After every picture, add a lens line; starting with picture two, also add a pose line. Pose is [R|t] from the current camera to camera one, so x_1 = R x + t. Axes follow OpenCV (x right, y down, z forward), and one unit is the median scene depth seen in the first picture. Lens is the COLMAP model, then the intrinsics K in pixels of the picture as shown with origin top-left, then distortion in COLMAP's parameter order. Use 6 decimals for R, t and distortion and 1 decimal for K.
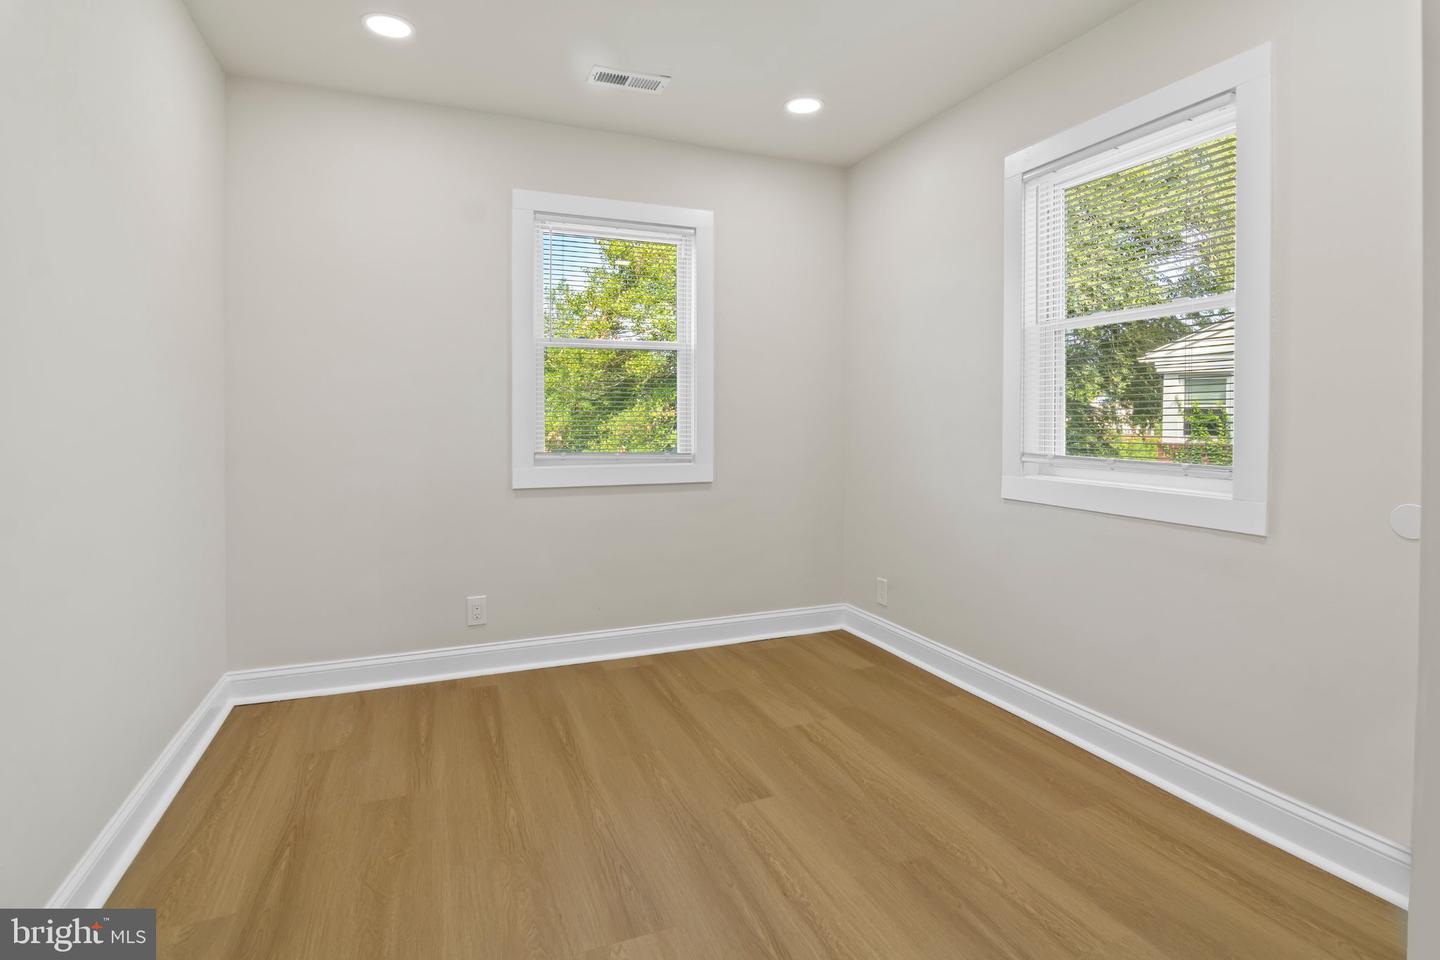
lens RADIAL K [[712.1, 0, 715.9], [0, 712.1, 484.4], [0, 0, 1]] dist [-0.003866, -0.006291]
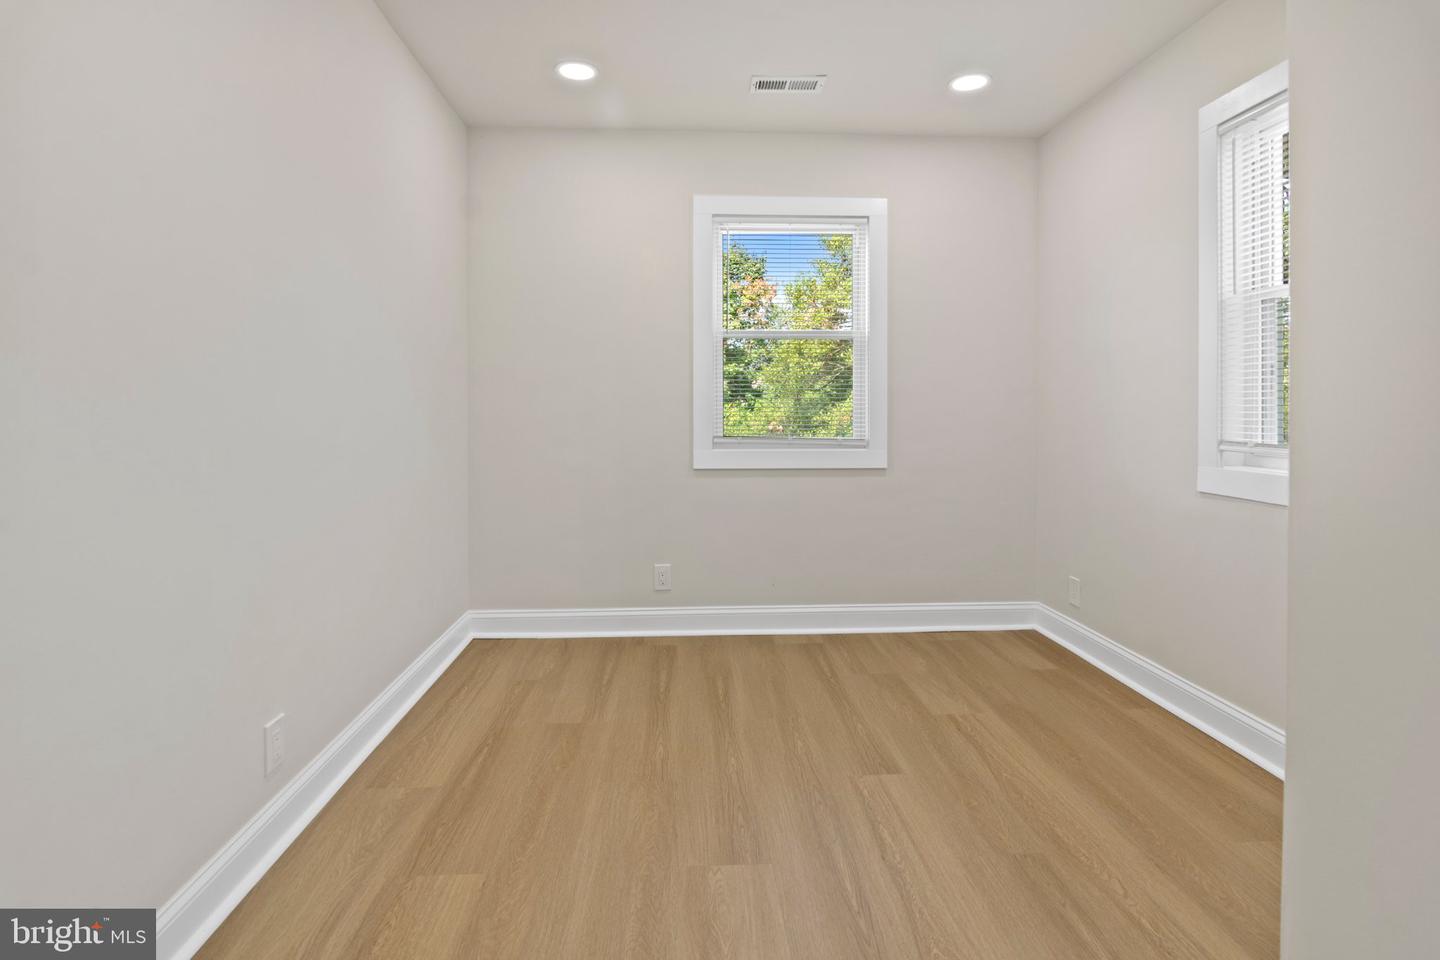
lens RADIAL K [[712.1, 0, 715.9], [0, 712.1, 484.4], [0, 0, 1]] dist [-0.003866, -0.006291]
pose [[0.946353, 0.031325, -0.321611, 0.126104], [-0.027783, 0.999492, 0.015598, 0.014499], [0.321937, -0.005826, 0.946743, -0.040740]]
